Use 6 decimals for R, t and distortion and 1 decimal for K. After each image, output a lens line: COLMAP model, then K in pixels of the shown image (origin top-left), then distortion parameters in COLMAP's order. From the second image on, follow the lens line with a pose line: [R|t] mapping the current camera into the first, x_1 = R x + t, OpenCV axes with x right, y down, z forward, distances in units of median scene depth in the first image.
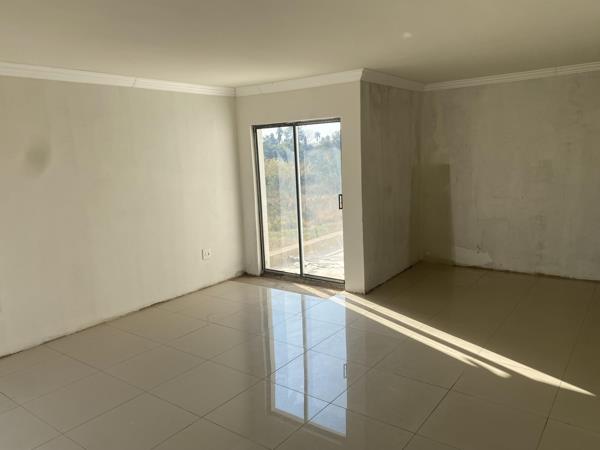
lens RADIAL K [[504.1, 0, 300.3], [0, 504.1, 240.6], [0, 0, 1]] dist [-0.001361, -0.001379]
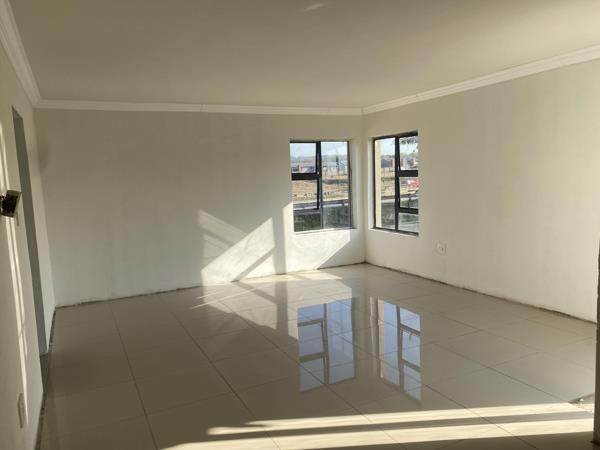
lens RADIAL K [[458.6, 0, 293.9], [0, 458.6, 228.1], [0, 0, 1]] dist [0.094288, -0.098808]
pose [[-0.416186, 0.195548, -0.888003, 0.648038], [-0.102539, 0.960278, 0.259521, -0.196027], [0.903479, 0.199064, -0.379603, 0.879195]]
